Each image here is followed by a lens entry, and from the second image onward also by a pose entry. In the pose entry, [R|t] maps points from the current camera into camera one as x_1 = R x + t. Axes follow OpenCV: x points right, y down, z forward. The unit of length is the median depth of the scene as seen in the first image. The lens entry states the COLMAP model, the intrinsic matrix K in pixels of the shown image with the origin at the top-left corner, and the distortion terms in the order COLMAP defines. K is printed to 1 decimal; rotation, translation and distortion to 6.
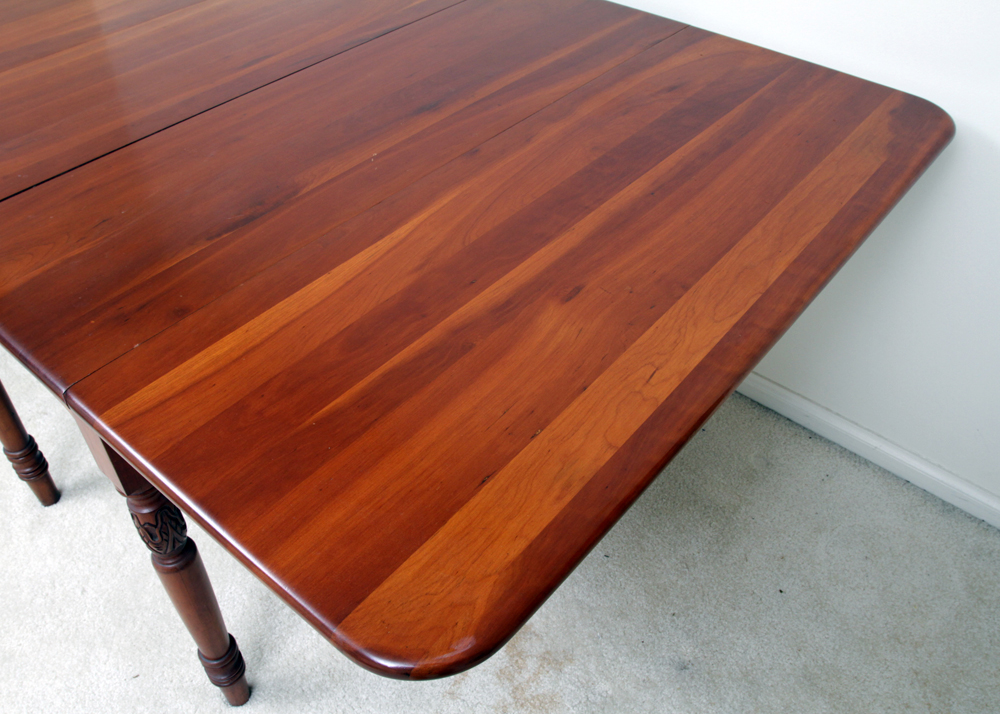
lens RADIAL K [[845.5, 0, 500.0], [0, 845.5, 357.0], [0, 0, 1]] dist [-0.074562, 0.009980]
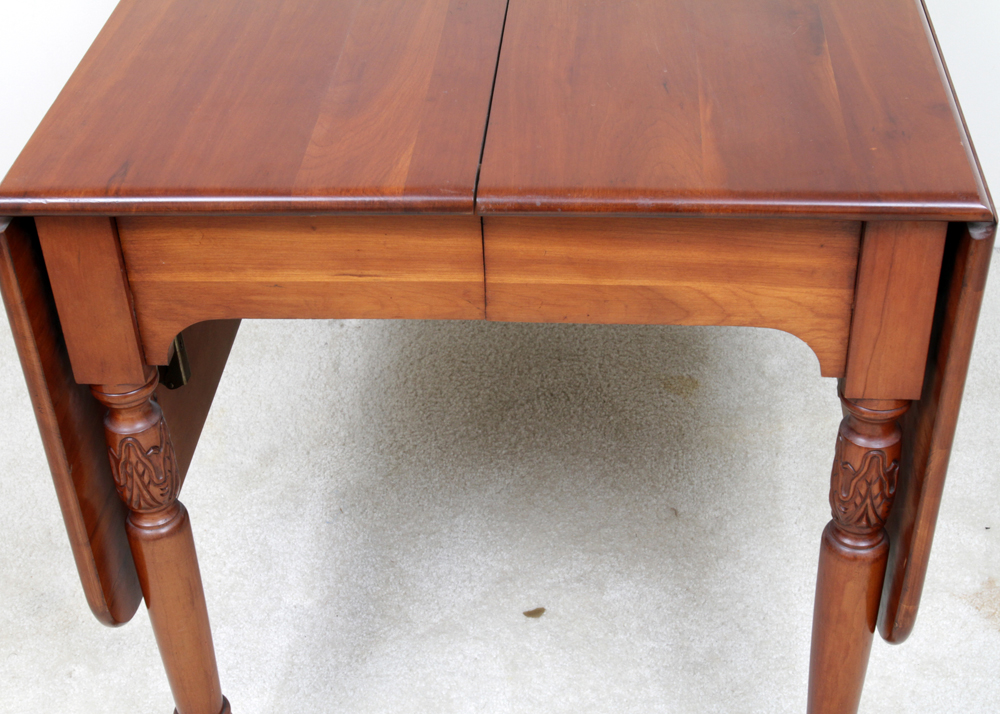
lens RADIAL K [[1584.3, 0, 500.0], [0, 1584.3, 357.0], [0, 0, 1]] dist [0.006663, -0.074180]
pose [[0.816029, -0.372003, 0.442391, -1.156205], [0.429179, 0.902629, -0.032644, 0.022149], [-0.387172, 0.216503, 0.896228, -0.069115]]
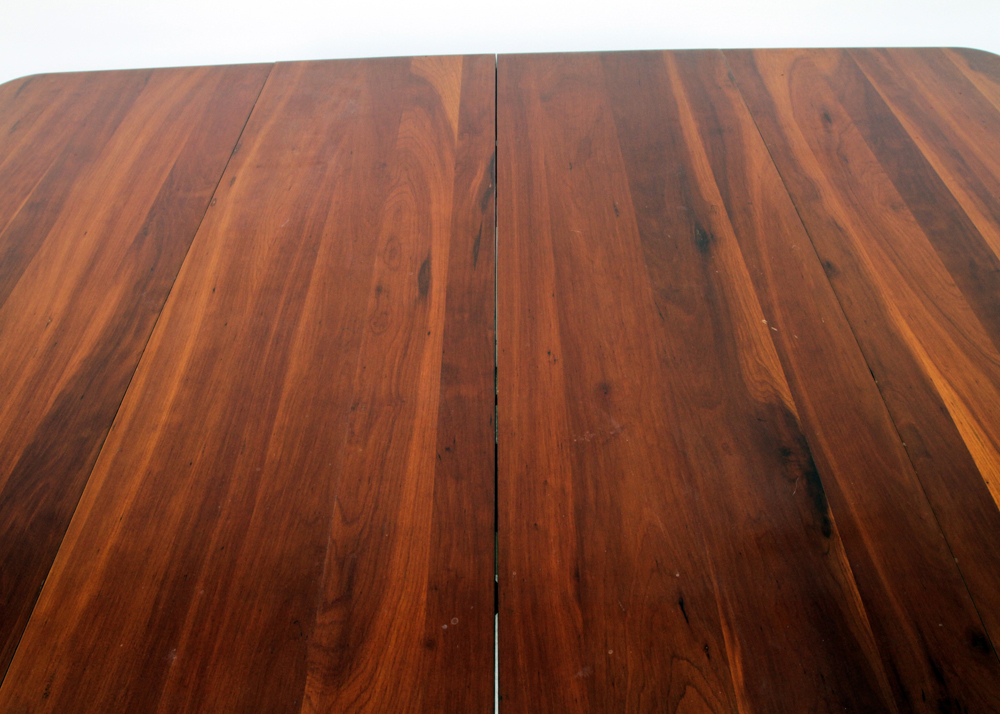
lens RADIAL K [[804.8, 0, 500.0], [0, 804.8, 357.0], [0, 0, 1]] dist [-0.089600, 0.045438]
pose [[0.770355, -0.470956, 0.429829, -0.699160], [0.463308, 0.876594, 0.130112, -0.437851], [-0.438063, 0.098910, 0.893486, 0.457791]]
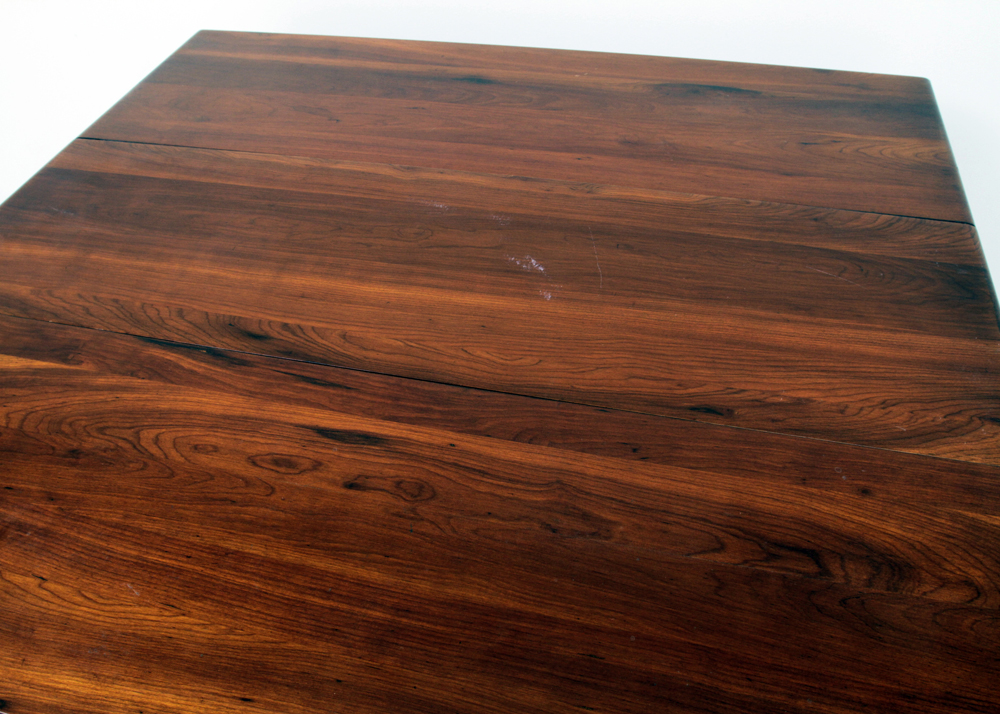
lens RADIAL K [[804.8, 0, 500.0], [0, 804.8, 357.0], [0, 0, 1]] dist [-0.089600, 0.045438]
pose [[-0.433034, -0.636394, 0.638345, -0.790953], [0.645288, 0.275594, 0.712496, -0.842099], [-0.629353, 0.720451, 0.291316, 0.913650]]
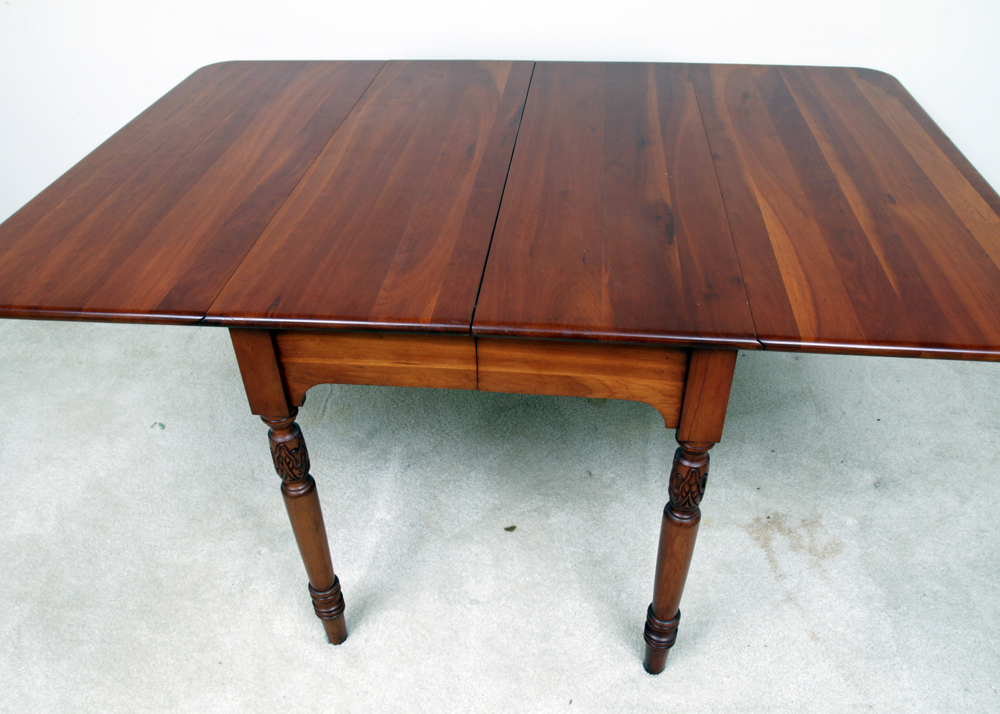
lens RADIAL K [[820.6, 0, 500.0], [0, 820.6, 357.0], [0, 0, 1]] dist [-0.080338, 0.009820]
pose [[0.836260, -0.349420, 0.422581, -1.051474], [0.398769, 0.916517, -0.031296, -0.040287], [-0.376368, 0.194684, 0.905785, -0.016956]]
